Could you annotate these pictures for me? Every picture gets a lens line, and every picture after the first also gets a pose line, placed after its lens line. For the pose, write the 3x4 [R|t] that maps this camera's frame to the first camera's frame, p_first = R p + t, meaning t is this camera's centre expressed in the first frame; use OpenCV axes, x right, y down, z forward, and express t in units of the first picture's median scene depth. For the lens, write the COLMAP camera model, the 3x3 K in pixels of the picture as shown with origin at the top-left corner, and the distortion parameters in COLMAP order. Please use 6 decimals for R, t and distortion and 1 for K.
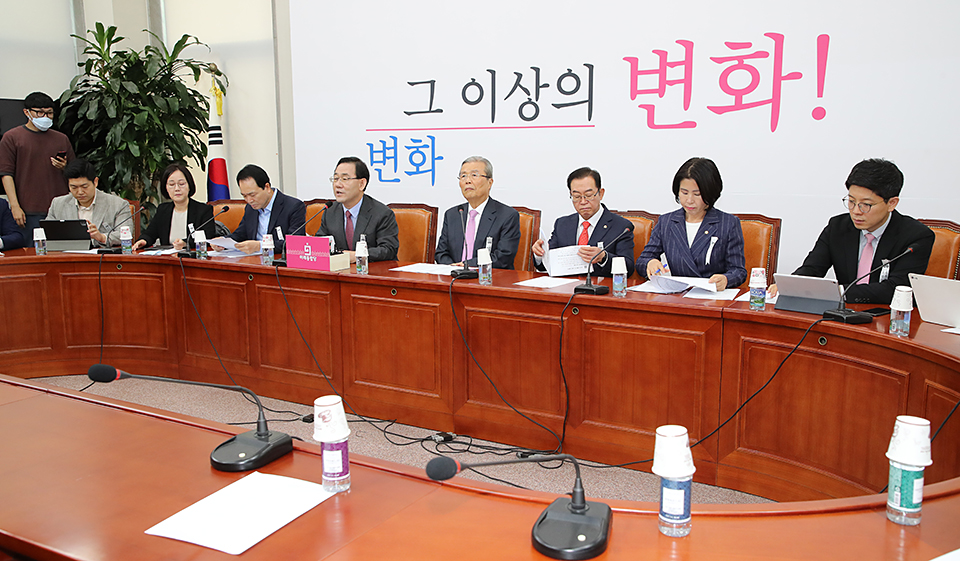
lens RADIAL K [[842.4, 0, 480.6], [0, 842.4, 286.6], [0, 0, 1]] dist [0.014082, -0.005533]
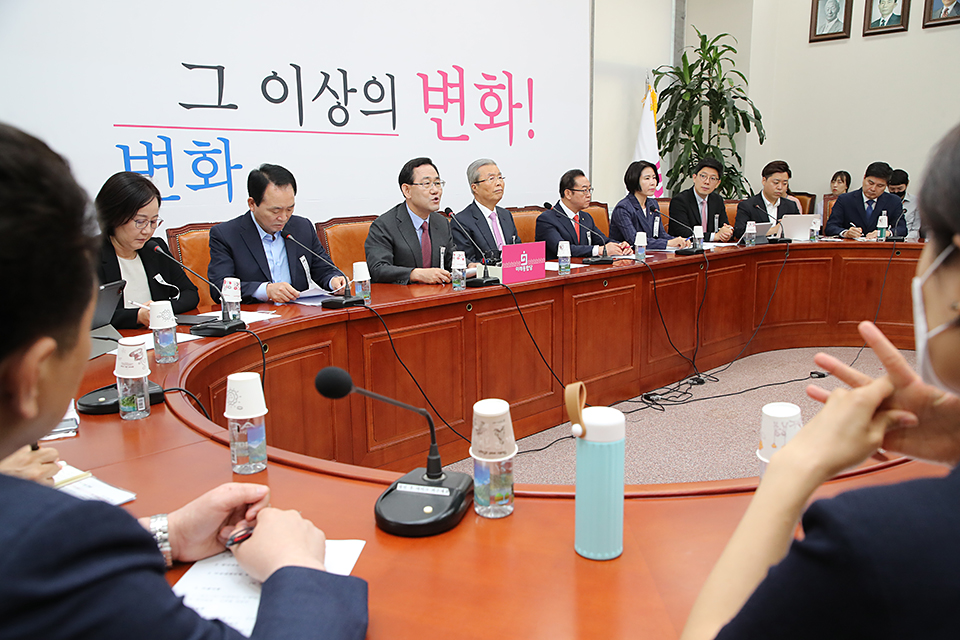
lens RADIAL K [[777.3, 0, 479.4], [0, 777.3, 330.3], [0, 0, 1]] dist [-0.021308, 0.034721]
pose [[0.245815, -0.186104, 0.951283, -0.800730], [0.170166, 0.974440, 0.146663, -0.078472], [-0.954263, 0.125824, 0.271201, 0.672031]]
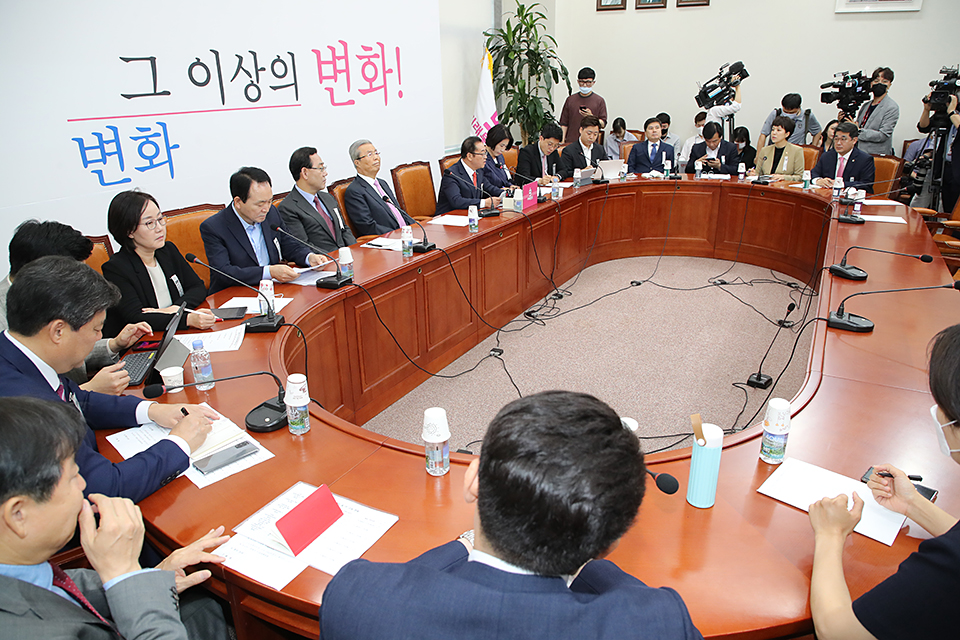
lens RADIAL K [[642.7, 0, 477.3], [0, 642.7, 323.2], [0, 0, 1]] dist [-0.065563, 0.017407]
pose [[-0.029026, -0.347087, 0.937384, -0.846193], [0.180202, 0.920597, 0.346451, -0.171733], [-0.983201, 0.178975, 0.035825, 0.770318]]
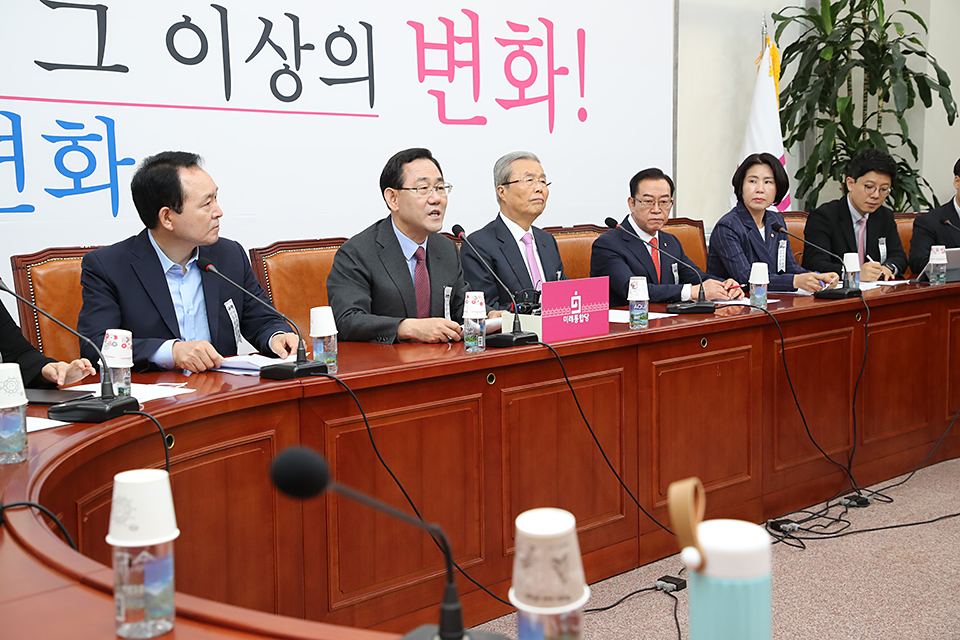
lens RADIAL K [[1207.4, 0, 475.4], [0, 1207.4, 324.8], [0, 0, 1]] dist [0.154482, 0.000000]
pose [[0.263445, -0.108488, 0.958555, -0.797662], [0.171611, 0.983077, 0.064098, -0.074441], [-0.949287, 0.147612, 0.277605, 0.678335]]
